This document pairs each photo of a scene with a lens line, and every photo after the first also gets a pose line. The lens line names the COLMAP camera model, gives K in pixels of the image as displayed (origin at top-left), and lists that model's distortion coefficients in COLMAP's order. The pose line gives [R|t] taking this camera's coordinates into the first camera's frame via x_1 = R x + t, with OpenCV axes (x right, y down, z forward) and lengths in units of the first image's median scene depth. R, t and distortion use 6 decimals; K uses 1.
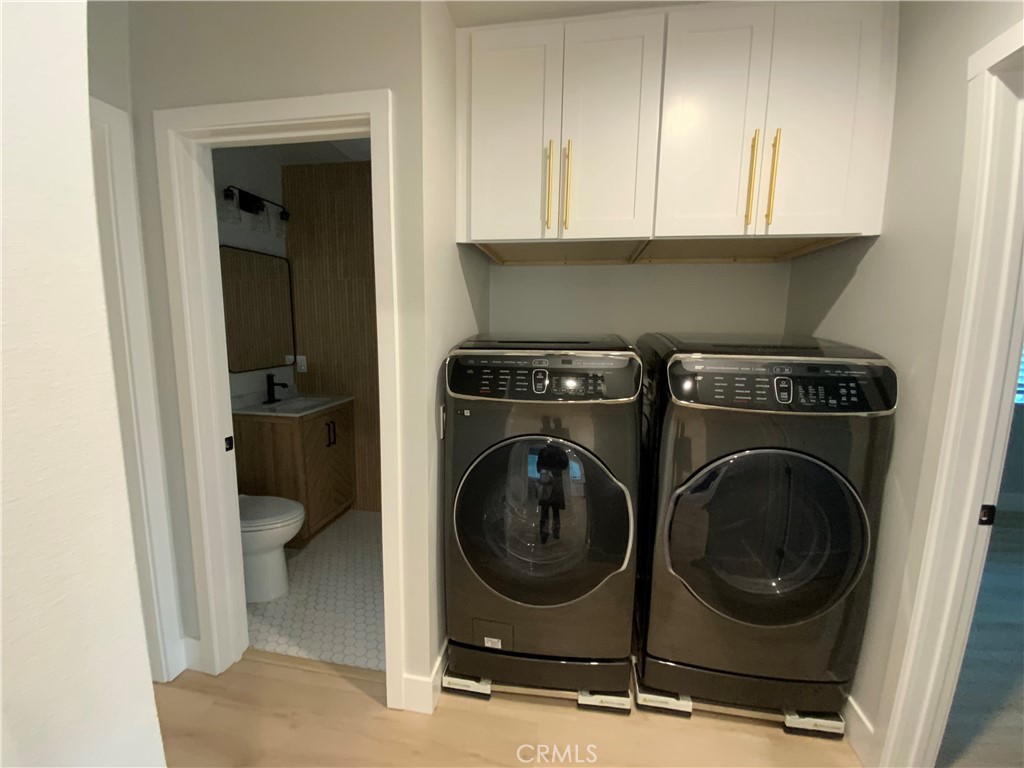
lens RADIAL K [[413.5, 0, 512.0], [0, 413.5, 384.0], [0, 0, 1]] dist [0.010698, -0.013491]
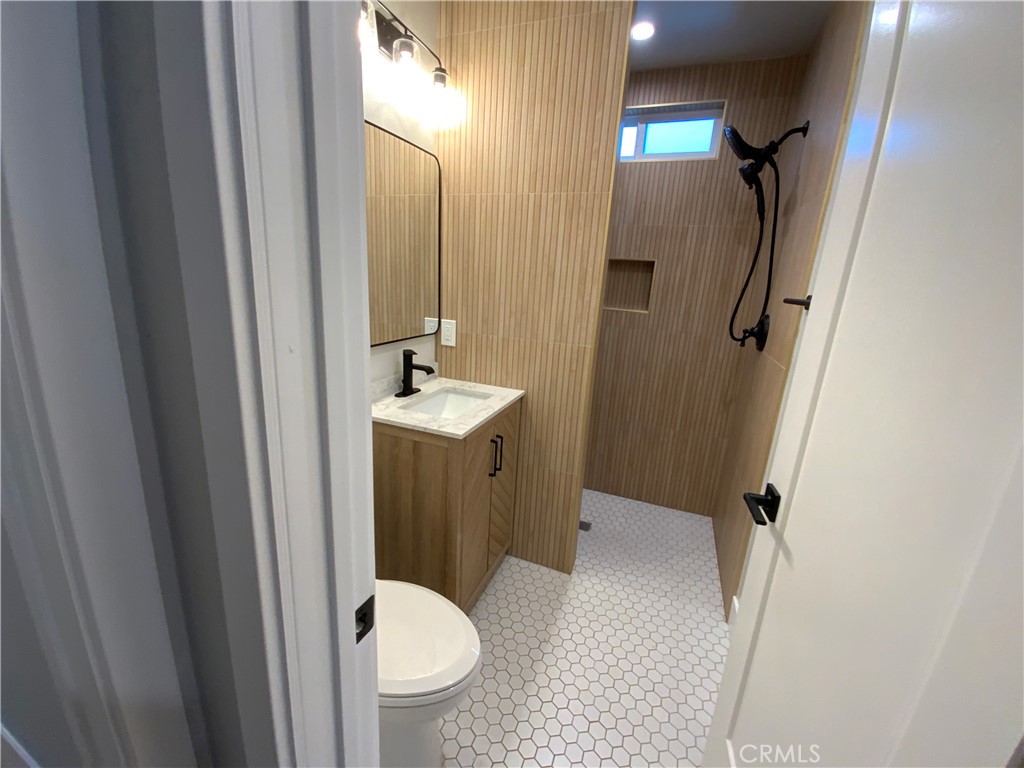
lens RADIAL K [[413.5, 0, 512.0], [0, 413.5, 384.0], [0, 0, 1]] dist [0.010698, -0.013491]
pose [[0.977456, 0.090705, -0.190663, -0.569024], [-0.071011, 0.991643, 0.107711, -0.092661], [0.198840, -0.091743, 0.975728, 0.780850]]
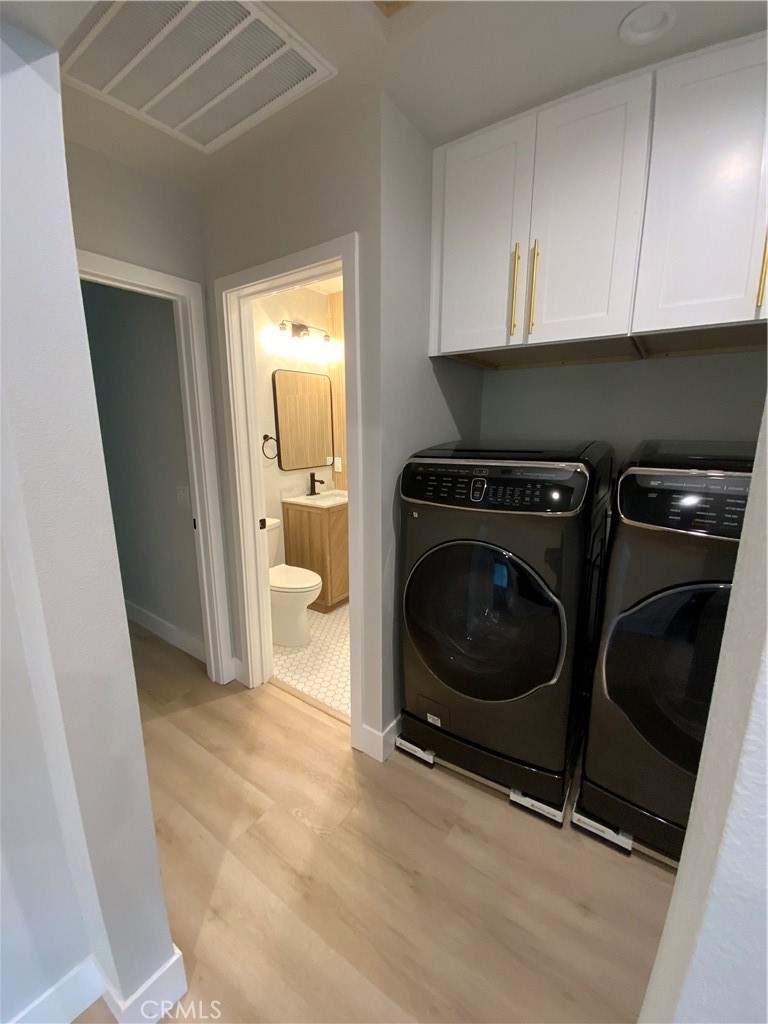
lens RADIAL K [[413.5, 0, 387.1], [0, 413.5, 512.7], [0, 0, 1]] dist [0.010698, -0.013491]
pose [[0.902580, 0.073602, -0.424185, 0.271425], [-0.045046, 0.996015, 0.076972, -0.016702], [0.428160, -0.050366, 0.902298, -0.040420]]
